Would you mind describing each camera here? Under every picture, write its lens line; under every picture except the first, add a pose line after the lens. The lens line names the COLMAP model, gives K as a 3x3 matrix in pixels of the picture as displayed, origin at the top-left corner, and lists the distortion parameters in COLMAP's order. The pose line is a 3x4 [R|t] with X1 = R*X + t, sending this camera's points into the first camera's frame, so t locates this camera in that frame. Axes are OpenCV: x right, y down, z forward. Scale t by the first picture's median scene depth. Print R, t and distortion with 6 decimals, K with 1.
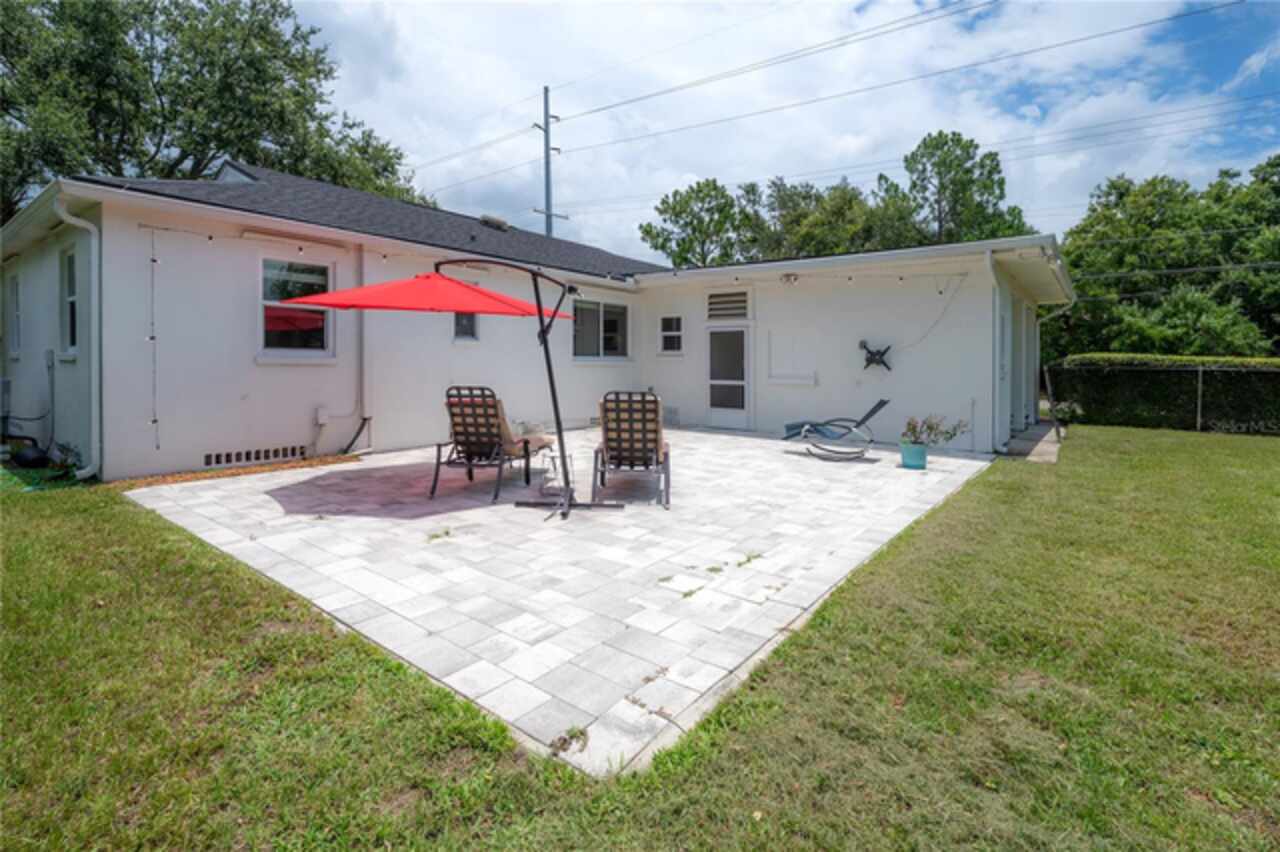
lens RADIAL K [[581.6, 0, 632.2], [0, 581.6, 416.0], [0, 0, 1]] dist [-0.002438, 0.000381]
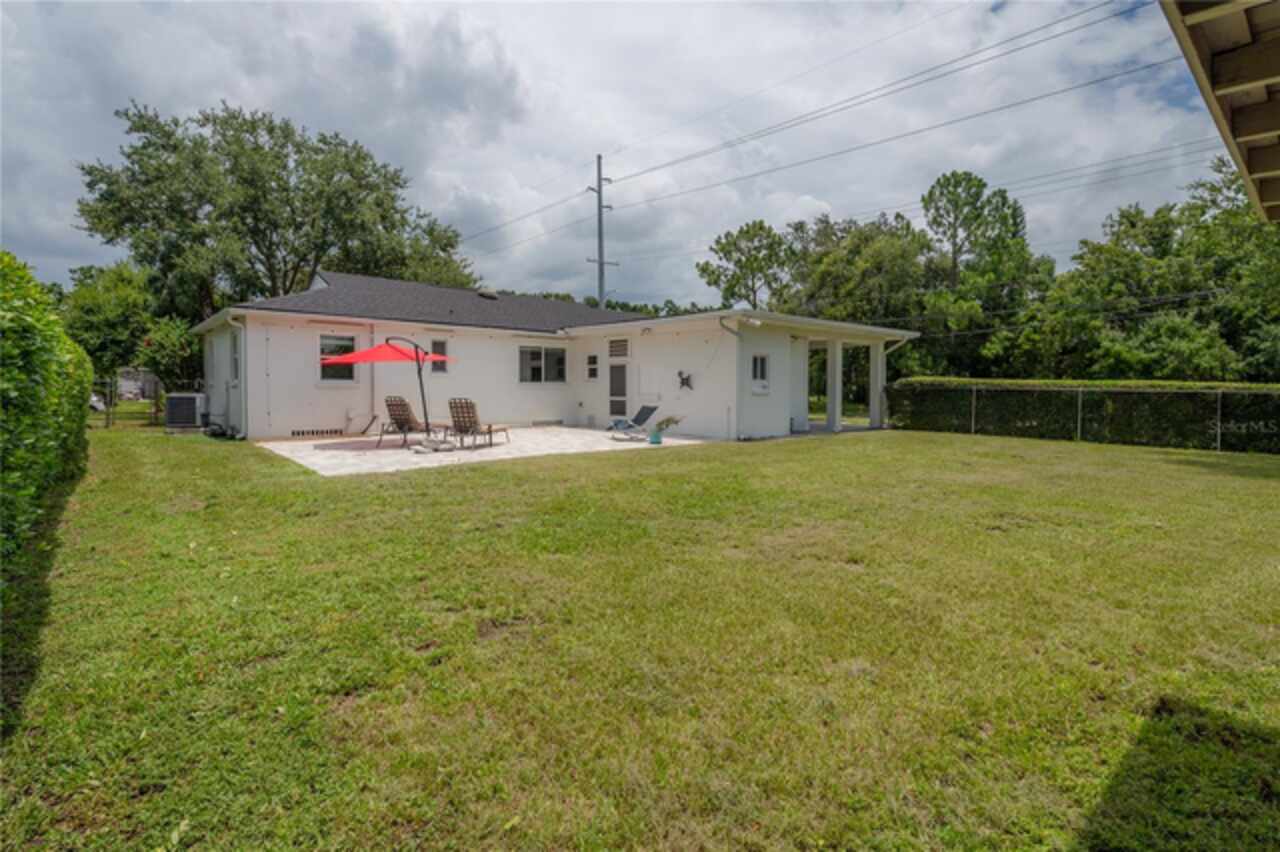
lens RADIAL K [[575.5, 0, 648.7], [0, 575.5, 433.4], [0, 0, 1]] dist [-0.001901, -0.001050]
pose [[0.988332, 0.005408, -0.152218, 0.141916], [-0.007626, 0.999873, -0.013994, 0.016030], [0.152123, 0.014991, 0.988248, -0.141853]]
